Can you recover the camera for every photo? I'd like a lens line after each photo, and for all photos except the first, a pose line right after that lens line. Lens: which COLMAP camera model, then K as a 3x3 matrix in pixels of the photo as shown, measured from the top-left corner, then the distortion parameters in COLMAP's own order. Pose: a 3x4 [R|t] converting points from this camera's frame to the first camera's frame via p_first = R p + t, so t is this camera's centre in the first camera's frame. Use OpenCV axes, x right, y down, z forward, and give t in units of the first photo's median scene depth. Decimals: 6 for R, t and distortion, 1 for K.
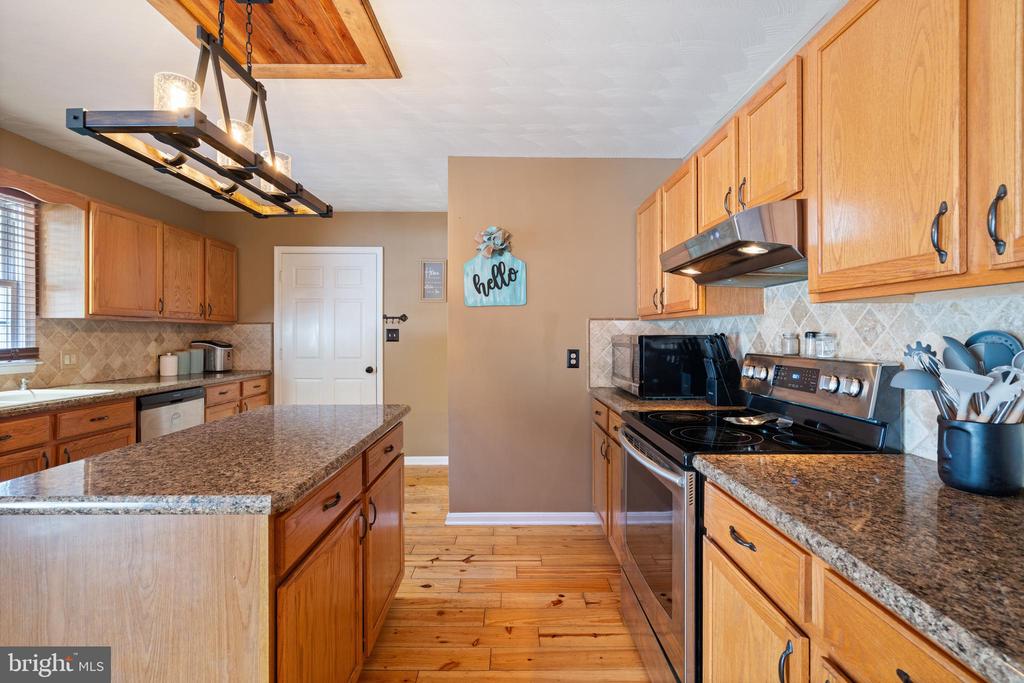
lens RADIAL K [[468.4, 0, 512.3], [0, 468.4, 337.2], [0, 0, 1]] dist [-0.008258, 0.001495]
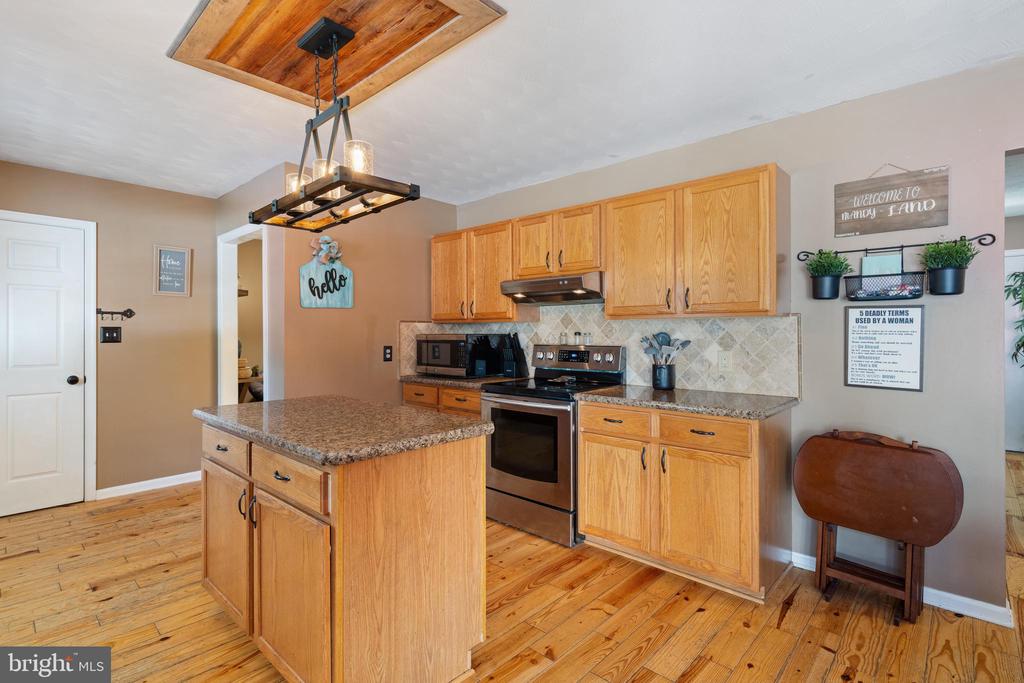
lens RADIAL K [[504.3, 0, 512.9], [0, 504.3, 334.4], [0, 0, 1]] dist [-0.006503, 0.002448]
pose [[0.678327, -0.002011, 0.734758, -0.614161], [0.004696, 0.999988, -0.001598, -0.000292], [-0.734745, 0.004534, 0.678328, -0.125658]]
